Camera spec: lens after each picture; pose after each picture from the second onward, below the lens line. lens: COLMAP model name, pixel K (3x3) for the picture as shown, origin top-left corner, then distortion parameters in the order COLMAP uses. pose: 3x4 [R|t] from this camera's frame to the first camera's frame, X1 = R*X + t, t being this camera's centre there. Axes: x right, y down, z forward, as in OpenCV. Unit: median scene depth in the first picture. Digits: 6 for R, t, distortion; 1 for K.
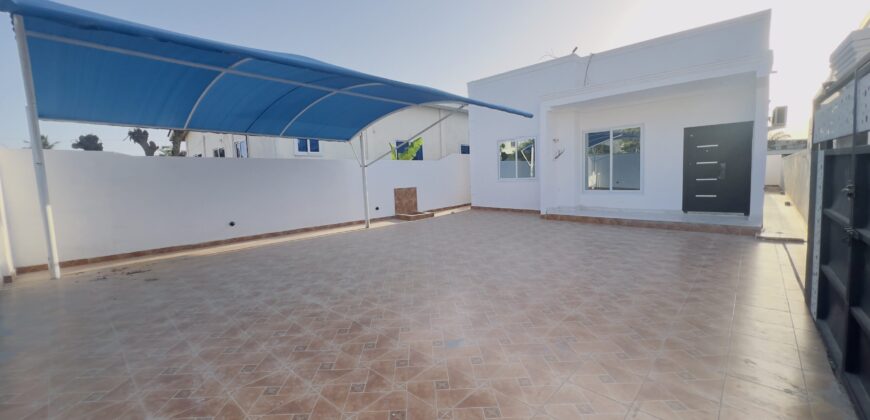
lens RADIAL K [[342.5, 0, 438.2], [0, 342.5, 208.0], [0, 0, 1]] dist [-0.000840, 0.000454]
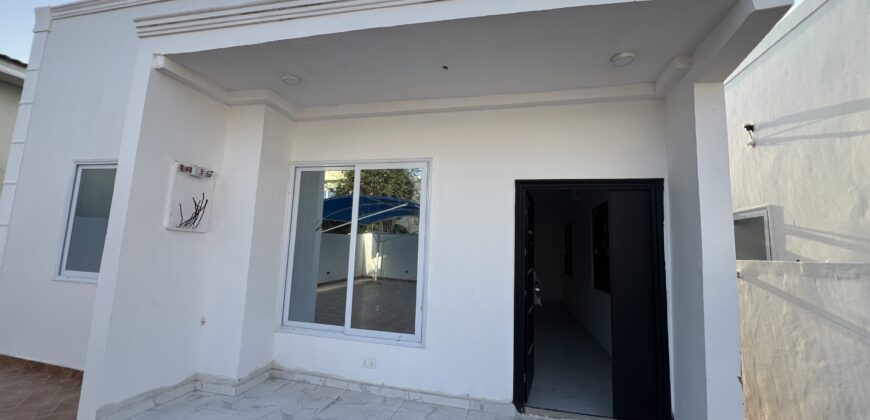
lens RADIAL K [[342.5, 0, 430.2], [0, 342.5, 209.1], [0, 0, 1]] dist [-0.000840, 0.000454]
pose [[0.862017, 0.131380, 0.489558, 0.411043], [-0.025664, 0.975899, -0.216707, -0.105358], [-0.506230, 0.174242, 0.844613, 0.665212]]
